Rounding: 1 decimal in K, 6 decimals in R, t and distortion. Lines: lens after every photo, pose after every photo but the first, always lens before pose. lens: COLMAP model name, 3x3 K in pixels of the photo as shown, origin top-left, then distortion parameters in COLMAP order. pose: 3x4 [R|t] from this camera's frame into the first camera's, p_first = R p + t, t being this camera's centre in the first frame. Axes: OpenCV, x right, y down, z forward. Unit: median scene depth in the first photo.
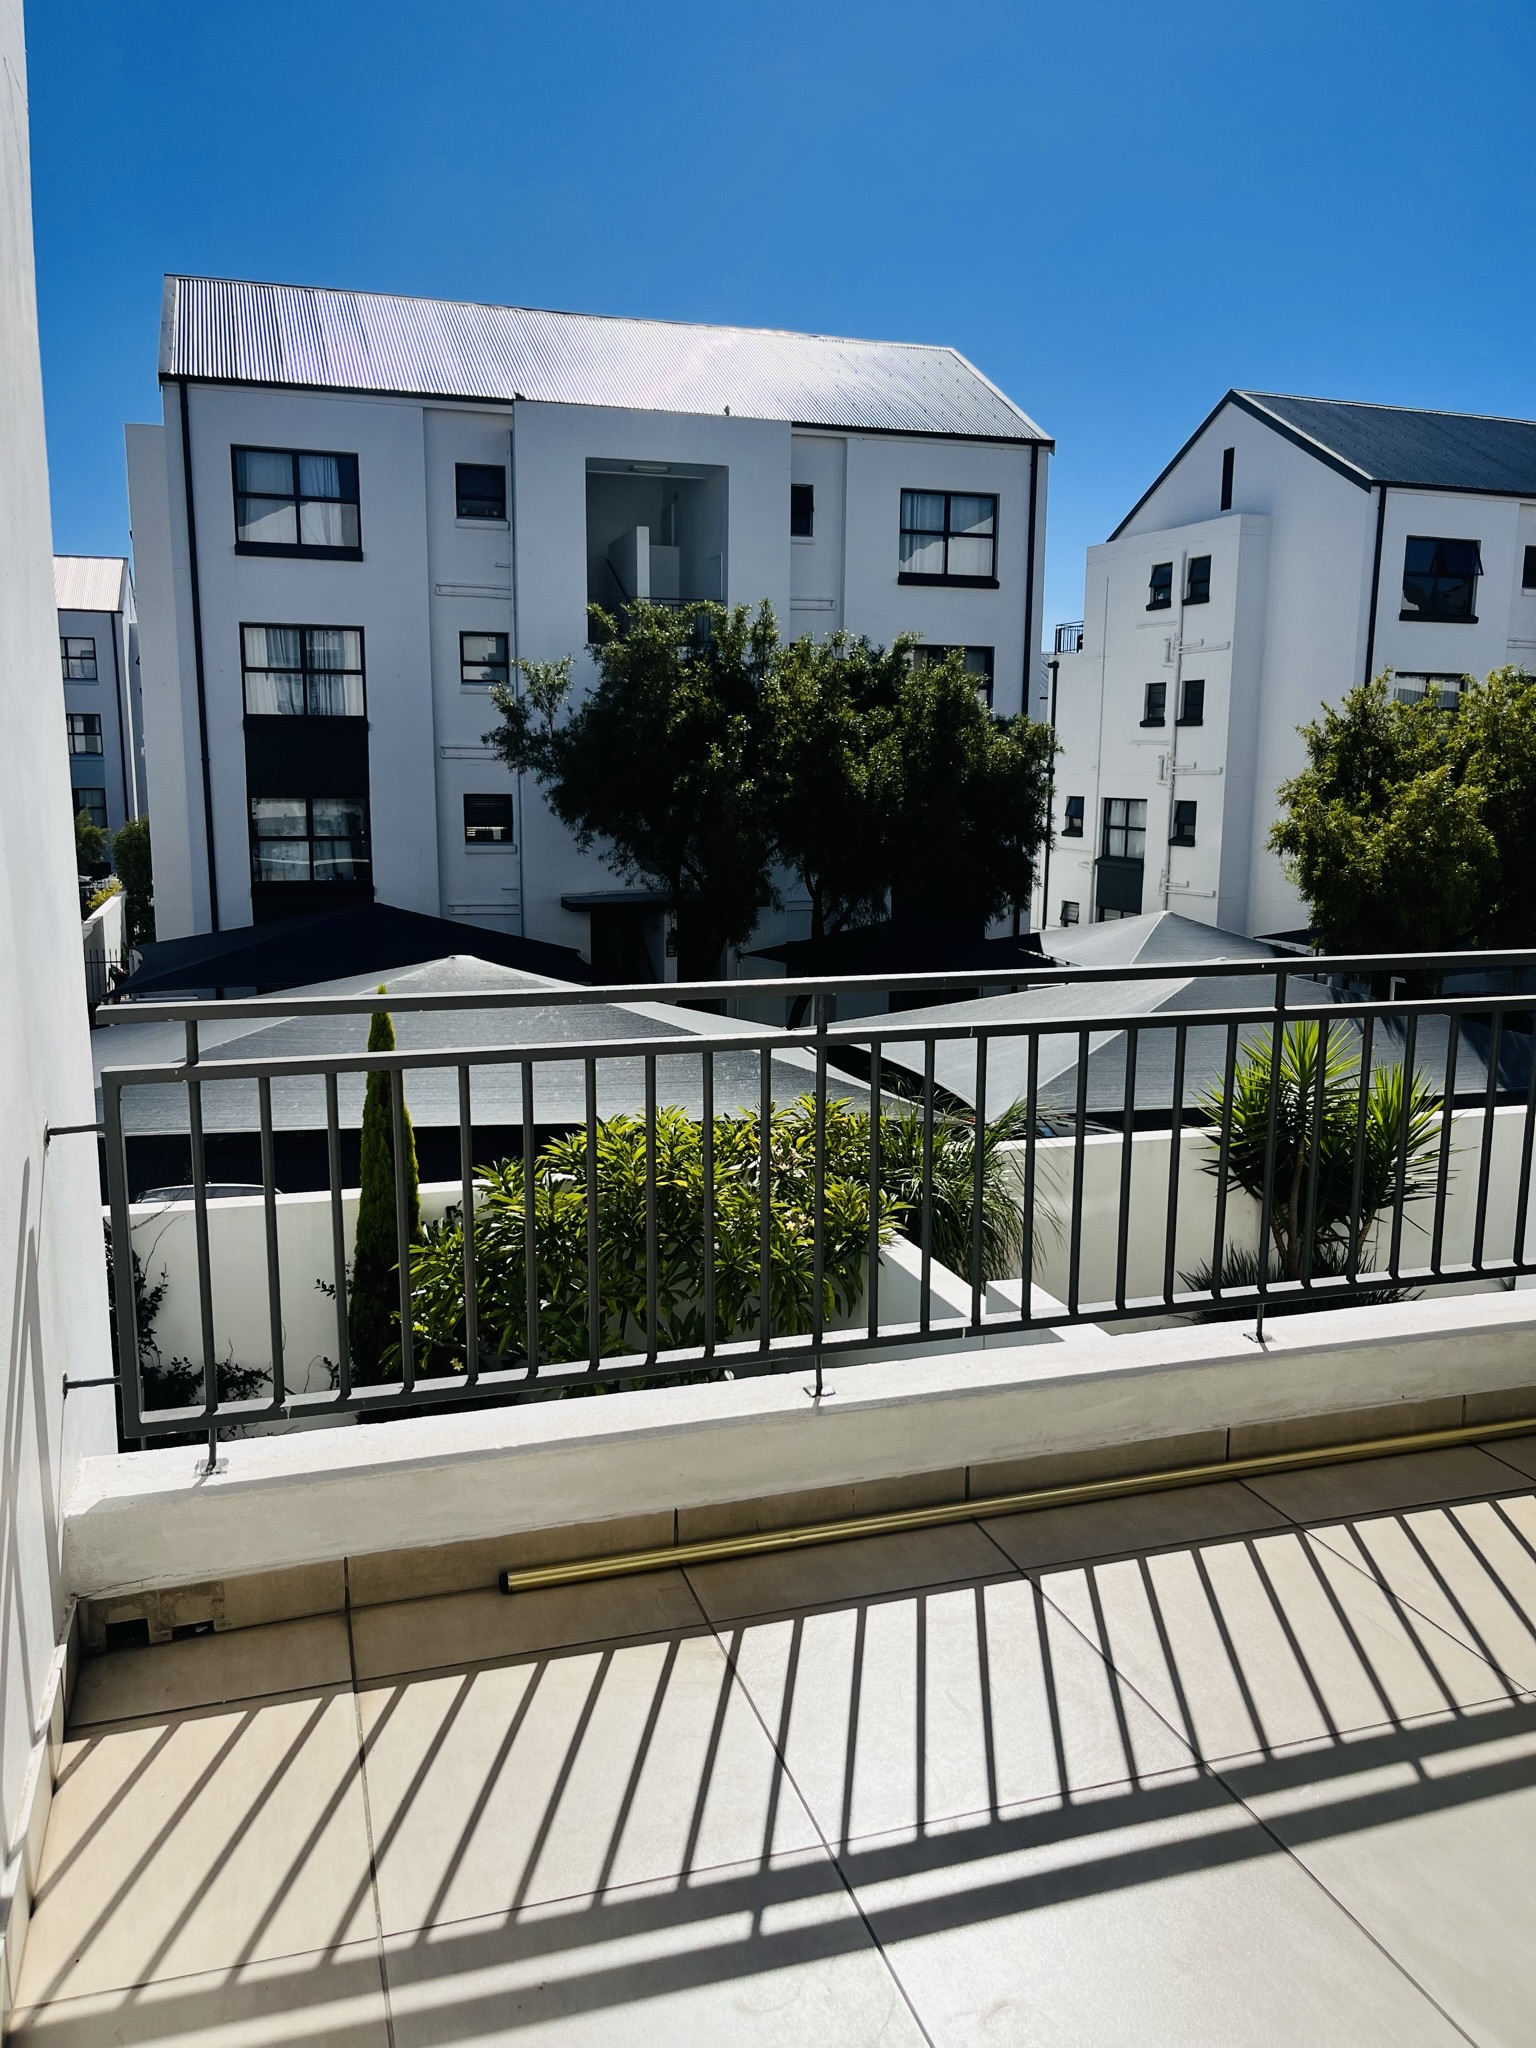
lens RADIAL K [[1559.0, 0, 770.9], [0, 1559.0, 1030.2], [0, 0, 1]] dist [0.039885, -0.042196]
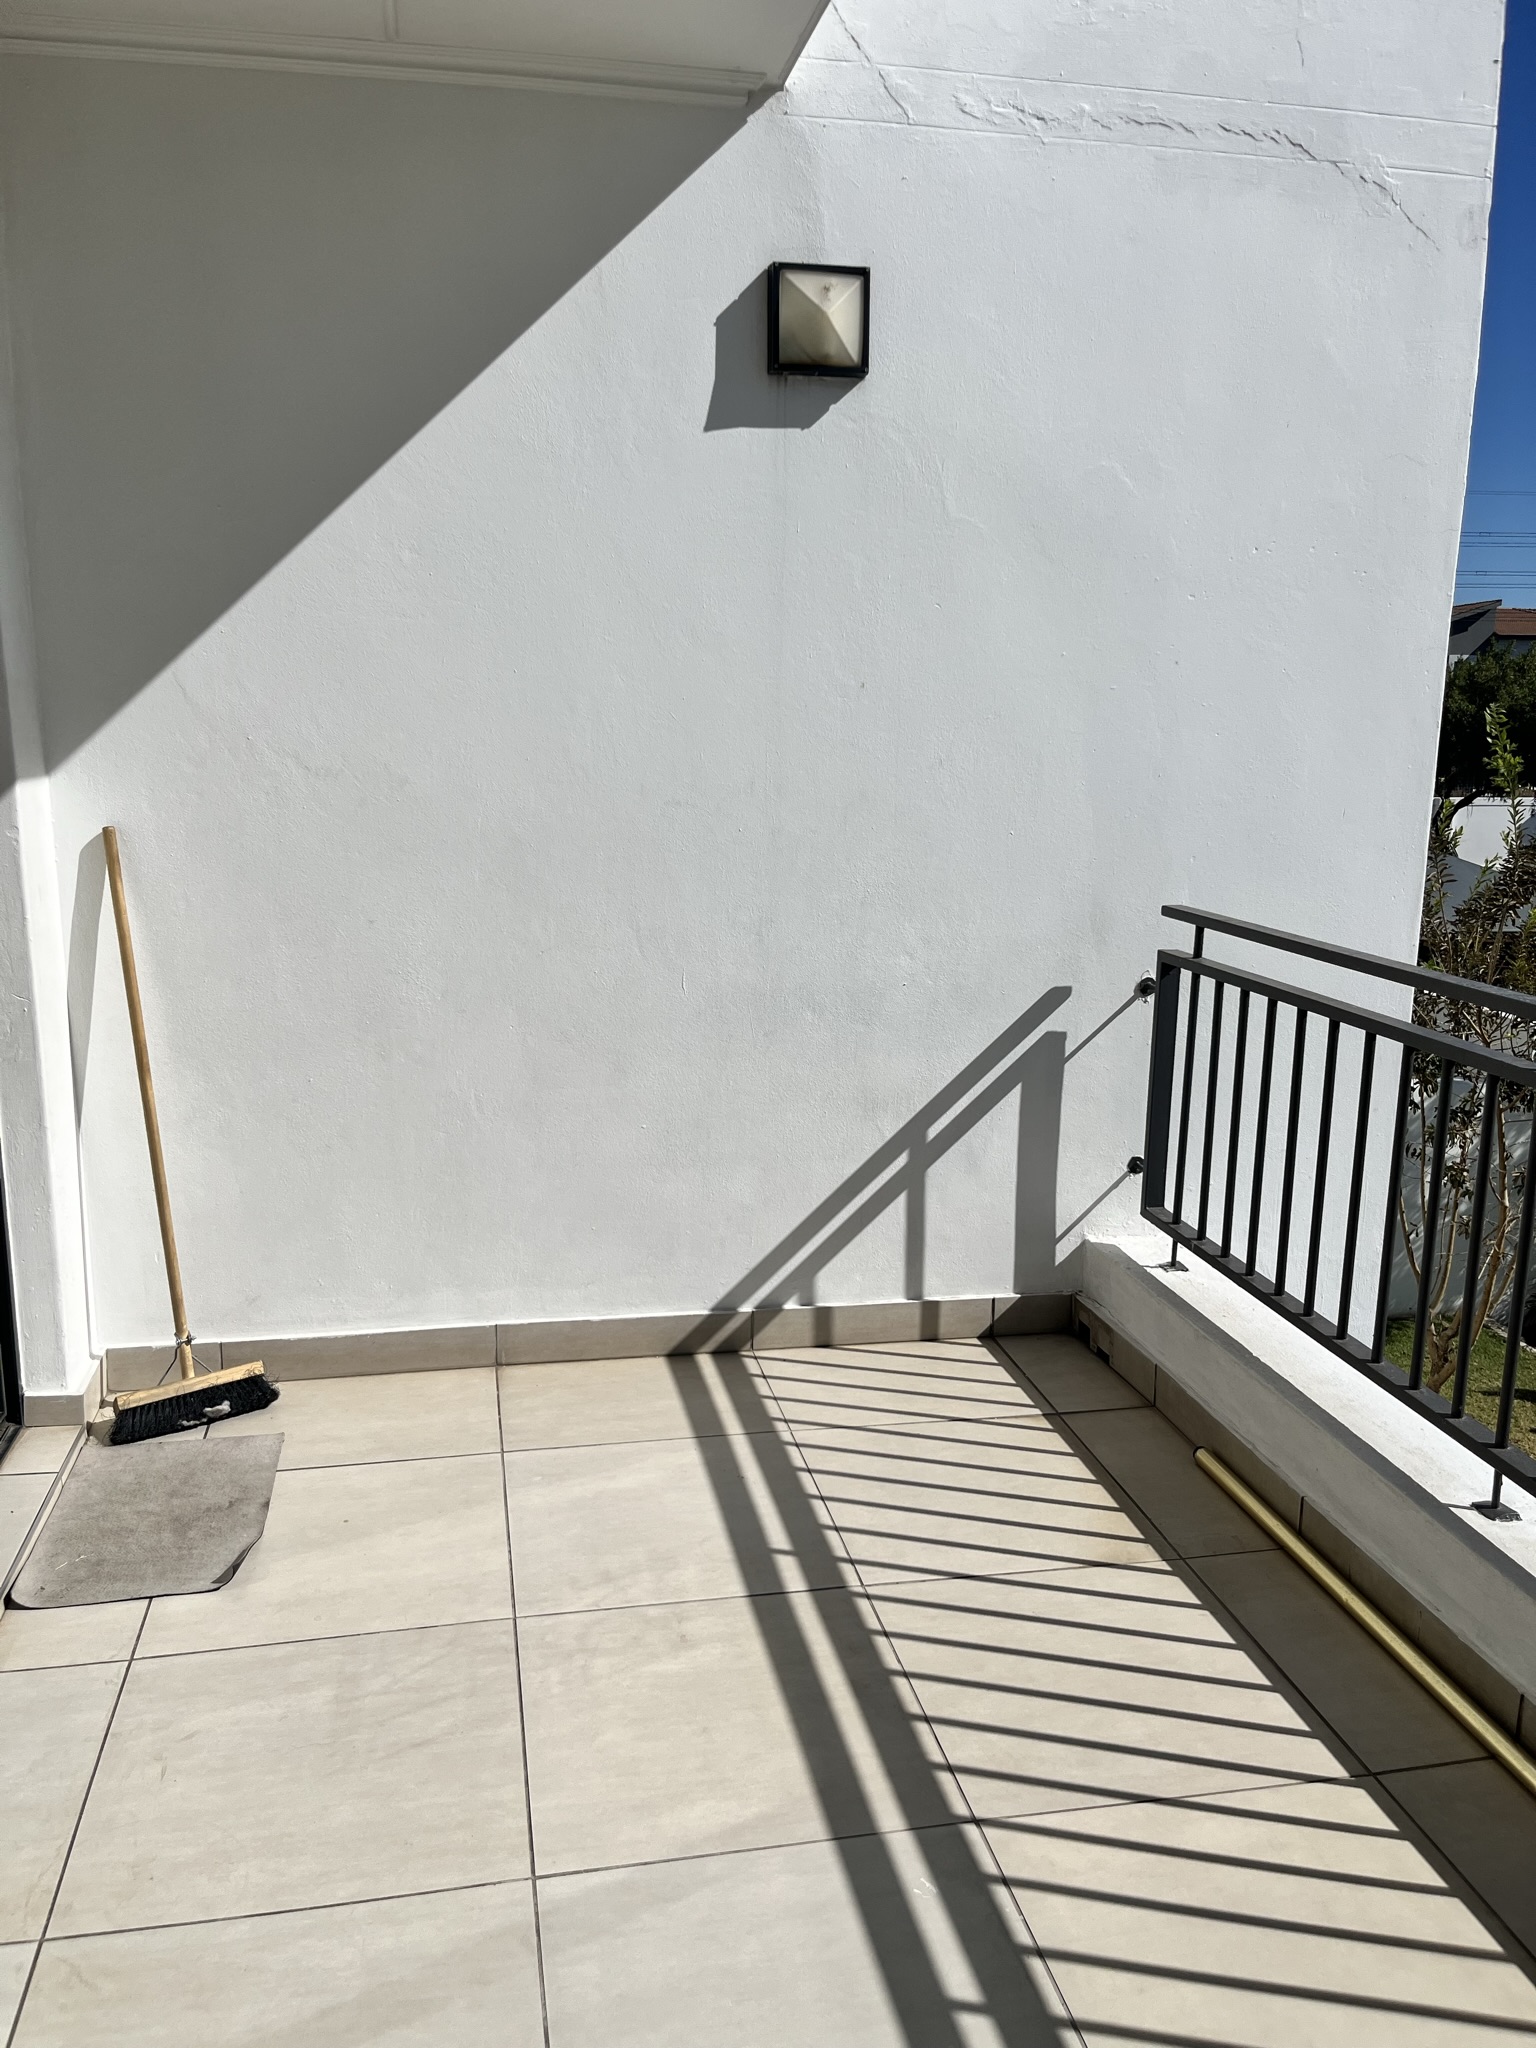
lens RADIAL K [[1559.0, 0, 762.7], [0, 1559.0, 1027.2], [0, 0, 1]] dist [0.039885, -0.042196]
pose [[-0.116441, 0.184376, -0.975934, 0.997421], [-0.182683, 0.961877, 0.203517, -0.128552], [0.976252, 0.201984, -0.078320, 0.781373]]
